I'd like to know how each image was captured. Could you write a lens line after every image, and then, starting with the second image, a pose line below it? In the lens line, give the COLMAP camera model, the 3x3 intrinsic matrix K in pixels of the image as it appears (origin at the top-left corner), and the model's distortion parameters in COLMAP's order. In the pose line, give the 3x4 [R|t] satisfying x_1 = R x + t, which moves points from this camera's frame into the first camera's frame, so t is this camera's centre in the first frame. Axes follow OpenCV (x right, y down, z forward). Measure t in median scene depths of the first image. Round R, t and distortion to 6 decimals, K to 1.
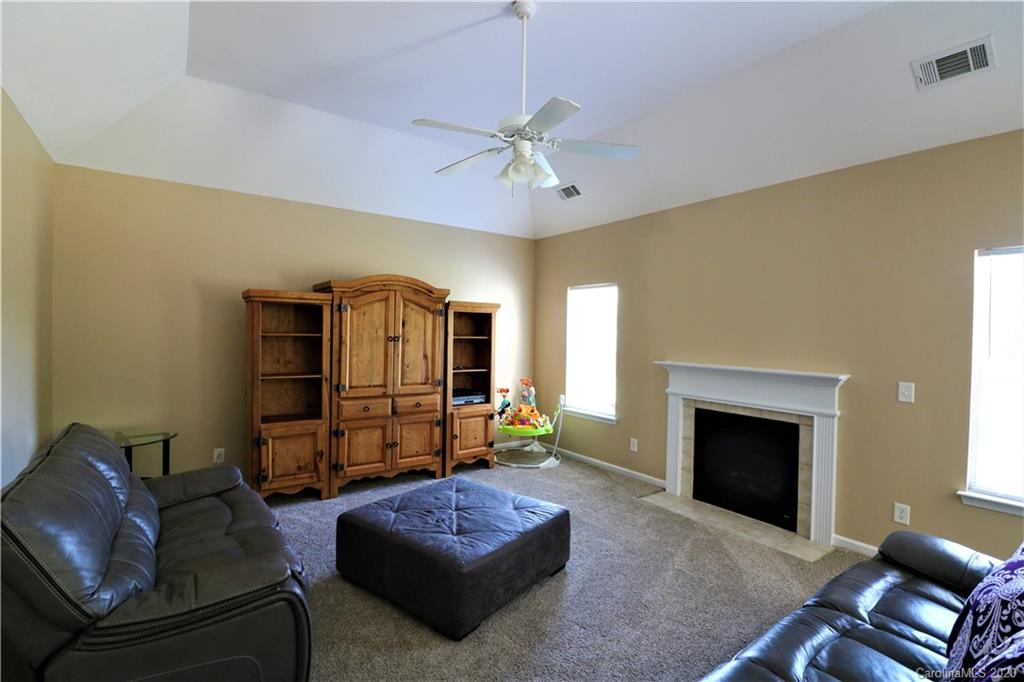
lens RADIAL K [[473.5, 0, 511.2], [0, 473.5, 337.2], [0, 0, 1]] dist [-0.016159, -0.000798]
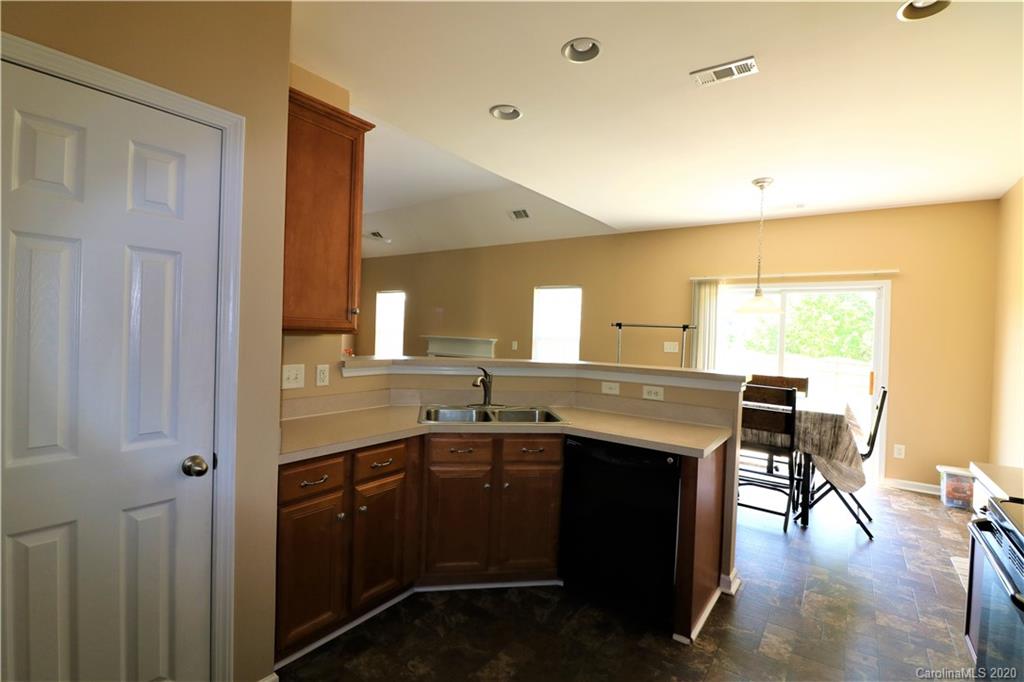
lens RADIAL K [[473.5, 0, 511.2], [0, 473.5, 337.2], [0, 0, 1]] dist [-0.016159, -0.000798]
pose [[0.950244, 0.007496, 0.311415, 0.088697], [-0.013204, 0.999781, 0.016225, 0.033703], [-0.311226, -0.019530, 0.950135, -1.143785]]
